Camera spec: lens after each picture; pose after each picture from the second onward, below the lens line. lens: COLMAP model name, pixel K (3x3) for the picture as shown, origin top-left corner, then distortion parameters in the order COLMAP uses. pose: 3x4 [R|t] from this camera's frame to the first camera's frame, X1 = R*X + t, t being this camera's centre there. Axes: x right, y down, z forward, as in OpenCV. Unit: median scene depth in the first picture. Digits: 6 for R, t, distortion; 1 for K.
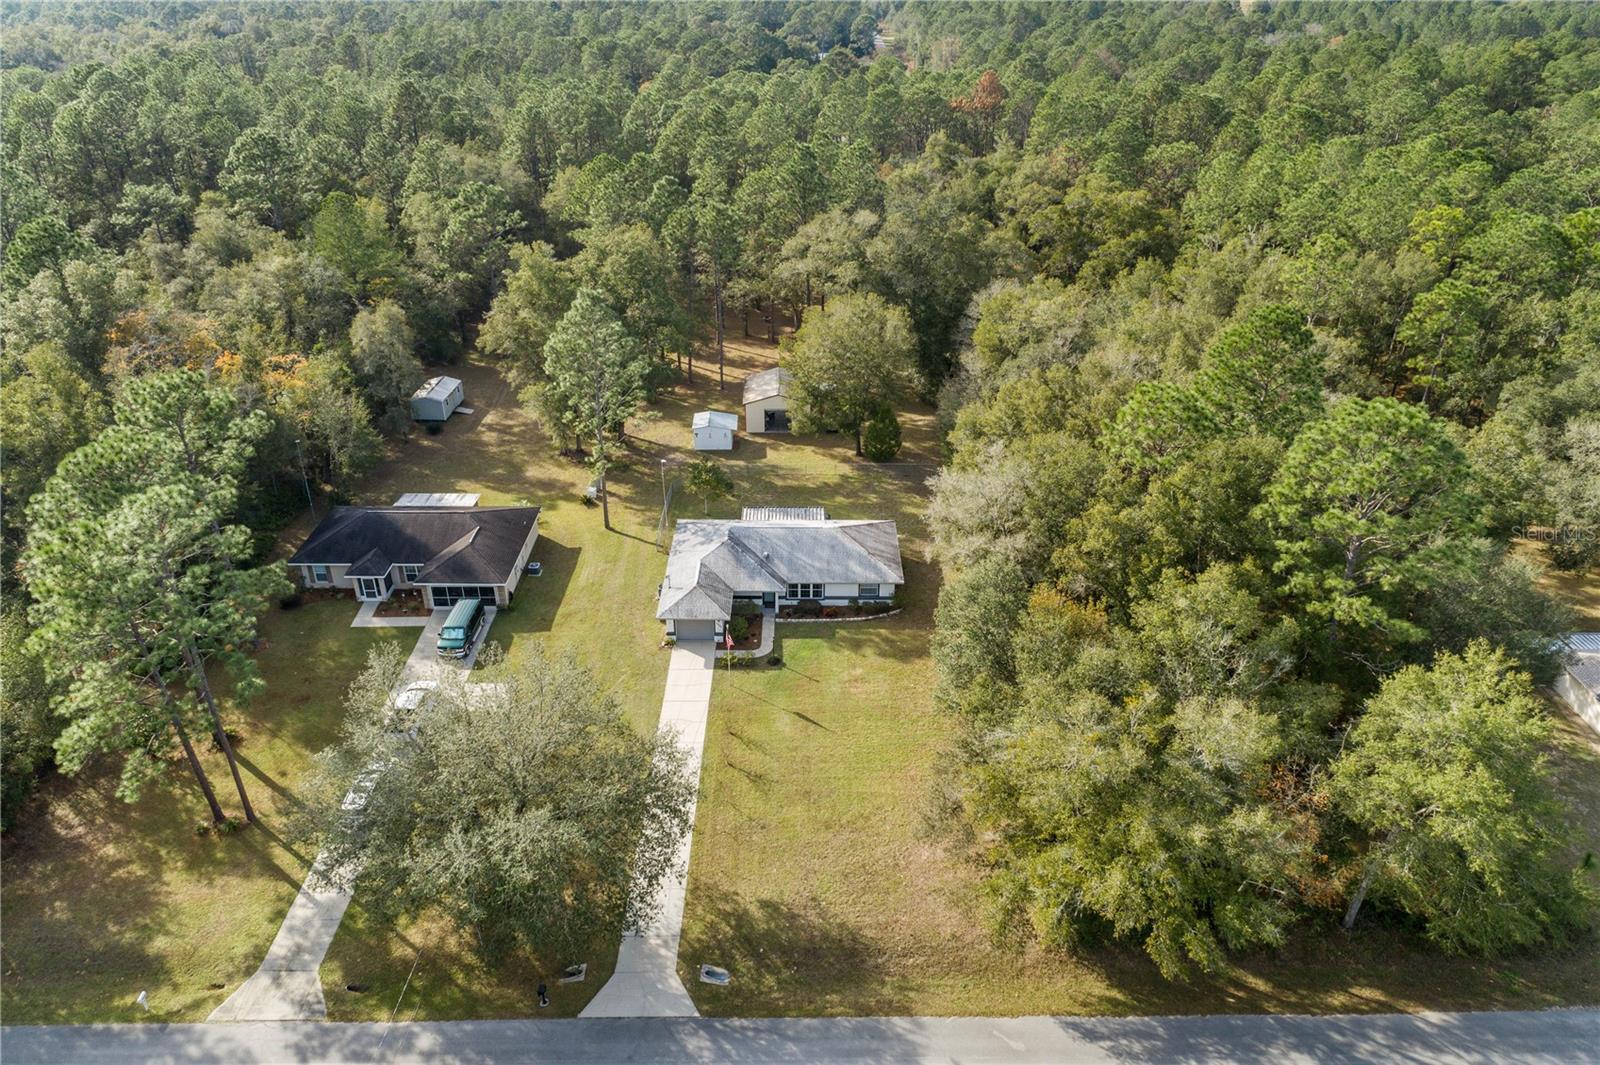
lens RADIAL K [[1081.2, 0, 800.0], [0, 1081.2, 532.5], [0, 0, 1]] dist [0.001528, 0.002993]
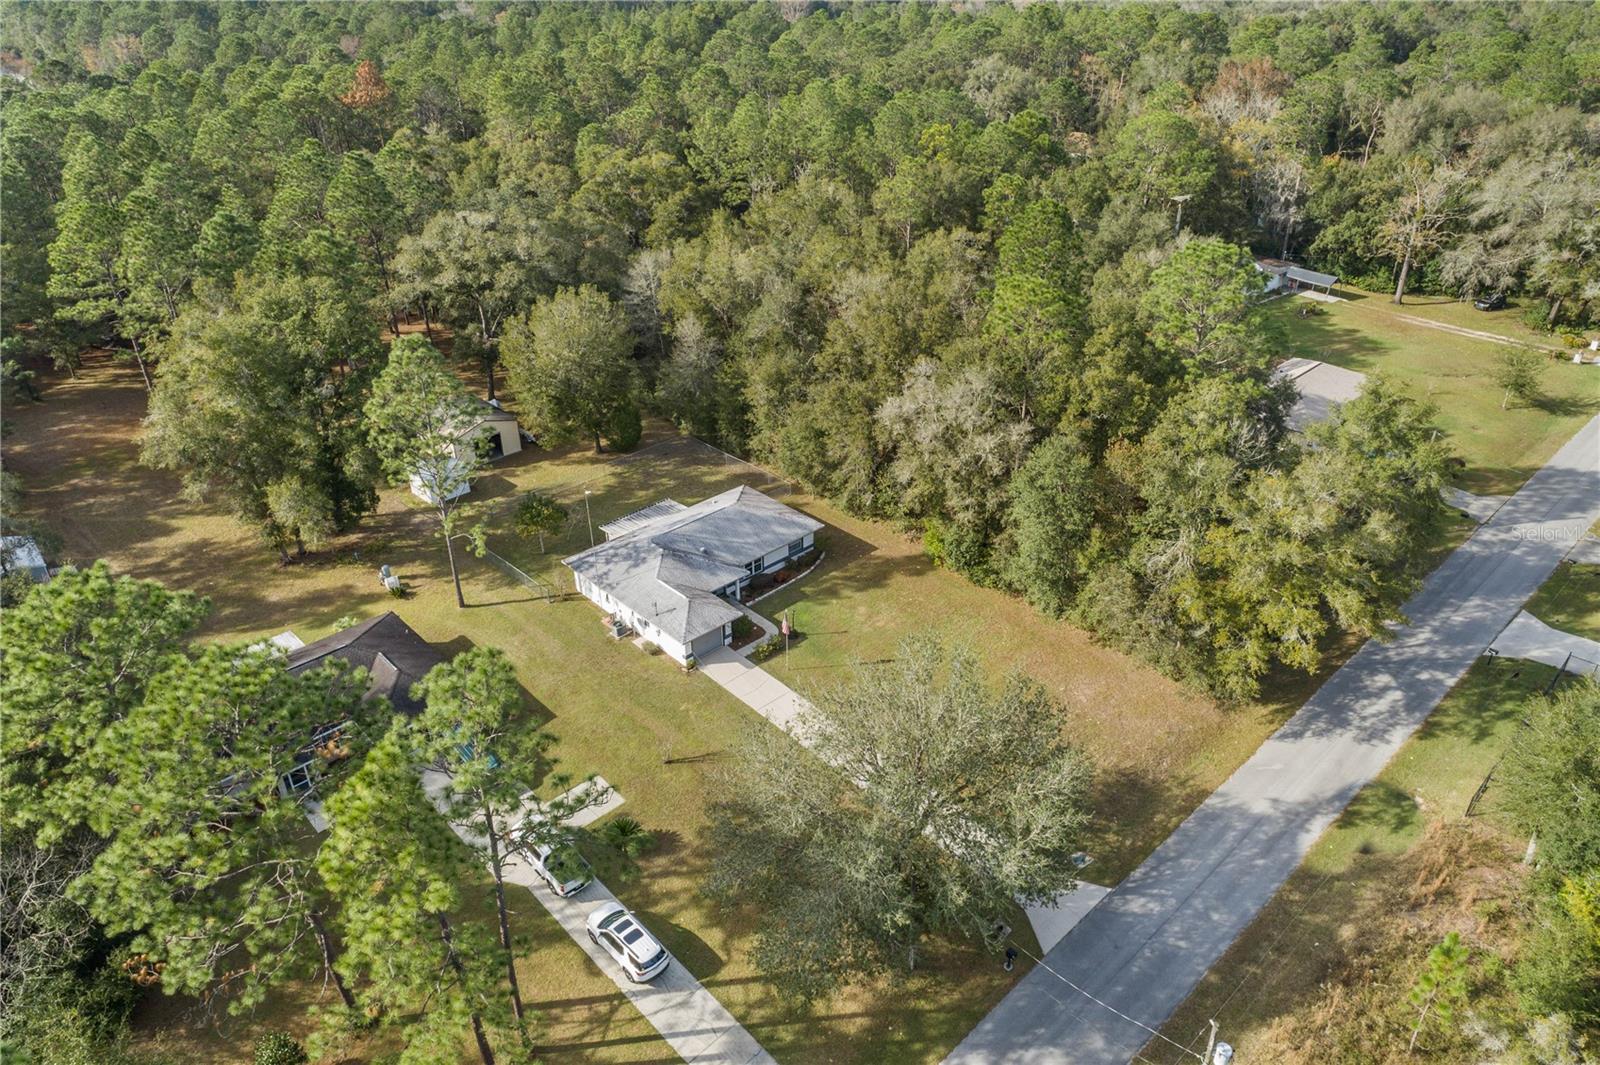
lens RADIAL K [[1081.2, 0, 800.0], [0, 1081.2, 532.5], [0, 0, 1]] dist [0.001528, 0.002993]
pose [[0.721479, -0.343077, 0.601470, -0.577269], [0.337616, 0.932675, 0.127017, -0.093013], [-0.604552, 0.111425, 0.788734, 0.190174]]
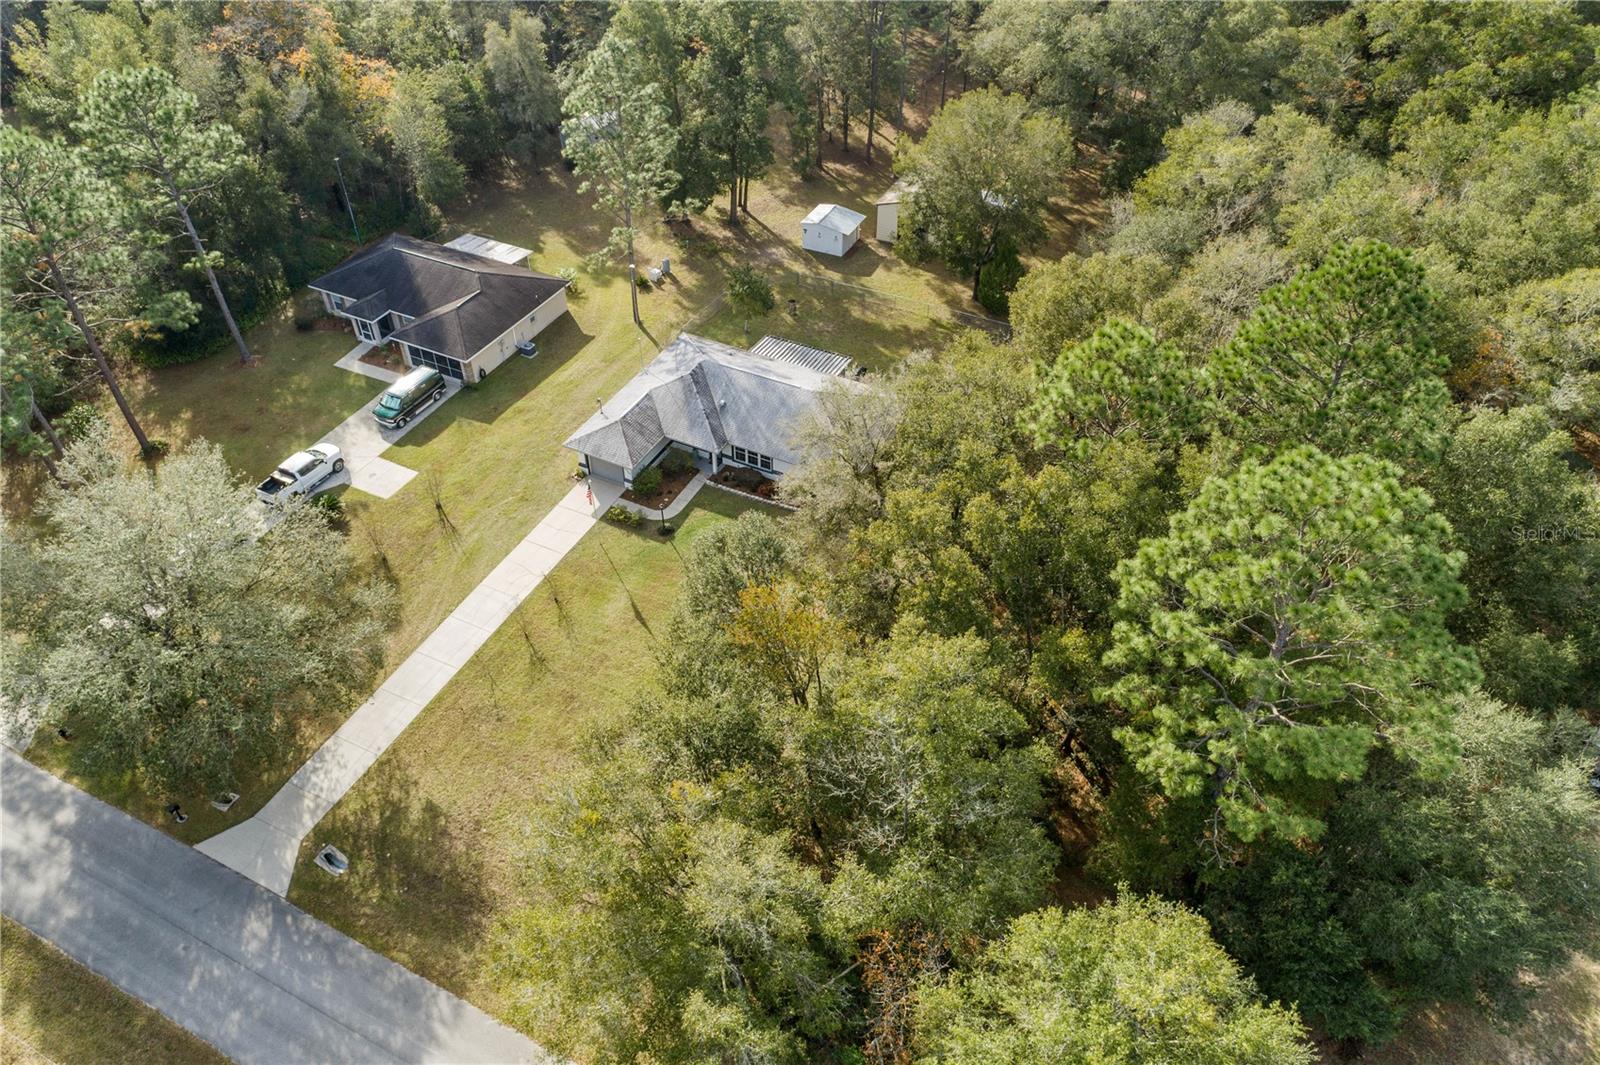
lens RADIAL K [[1081.2, 0, 800.0], [0, 1081.2, 532.5], [0, 0, 1]] dist [0.001528, 0.002993]
pose [[0.896703, 0.299459, -0.325956, 0.345805], [-0.216069, 0.938843, 0.268121, -0.130906], [0.386312, -0.169996, 0.906567, 0.255331]]
